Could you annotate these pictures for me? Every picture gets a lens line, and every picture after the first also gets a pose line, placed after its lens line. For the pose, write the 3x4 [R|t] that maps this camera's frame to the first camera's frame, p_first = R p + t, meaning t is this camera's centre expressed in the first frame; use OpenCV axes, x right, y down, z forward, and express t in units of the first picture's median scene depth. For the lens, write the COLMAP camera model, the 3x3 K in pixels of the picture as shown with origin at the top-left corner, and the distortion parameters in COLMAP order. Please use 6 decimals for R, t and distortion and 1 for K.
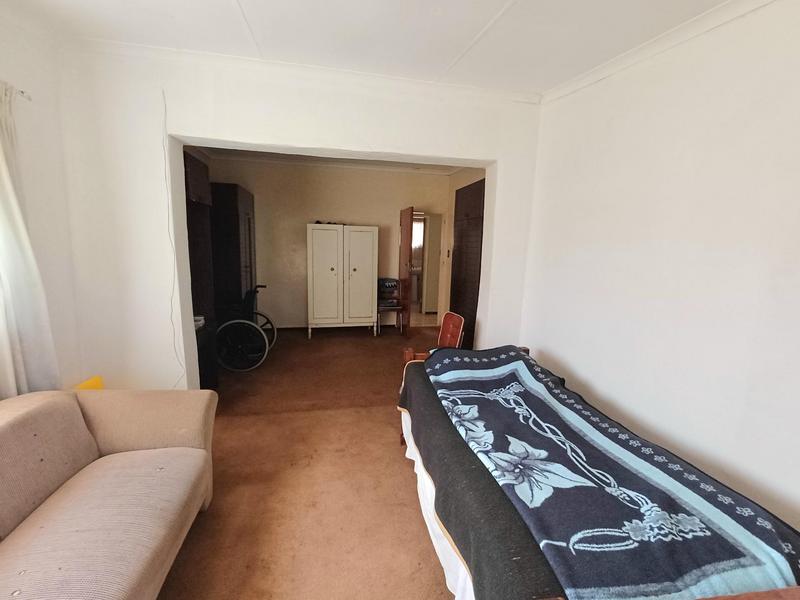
lens RADIAL K [[362.9, 0, 398.0], [0, 362.9, 300.7], [0, 0, 1]] dist [0.006046, 0.000274]
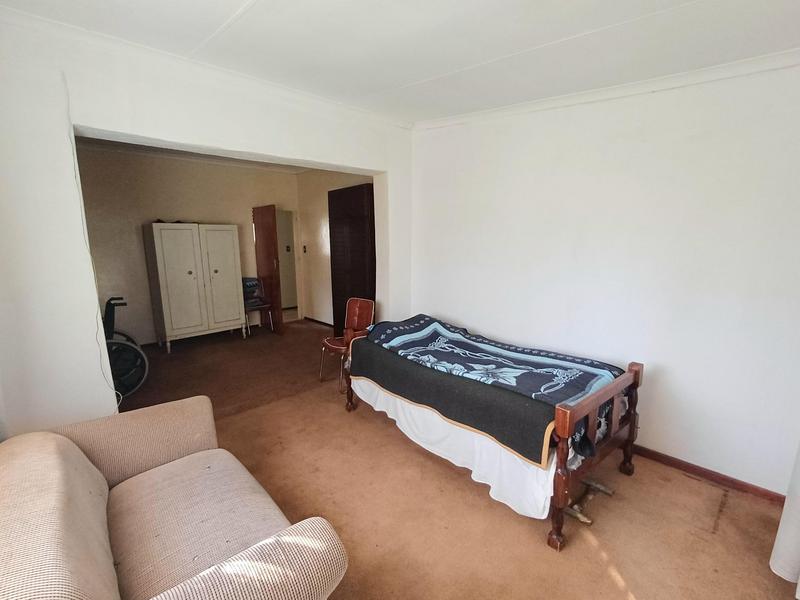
lens RADIAL K [[362.9, 0, 401.3], [0, 362.9, 301.8], [0, 0, 1]] dist [0.006046, 0.000274]
pose [[0.856613, -0.125712, 0.500411, -0.421866], [0.116381, 0.991947, 0.049971, 0.004073], [-0.502663, 0.015432, 0.864345, -0.116484]]
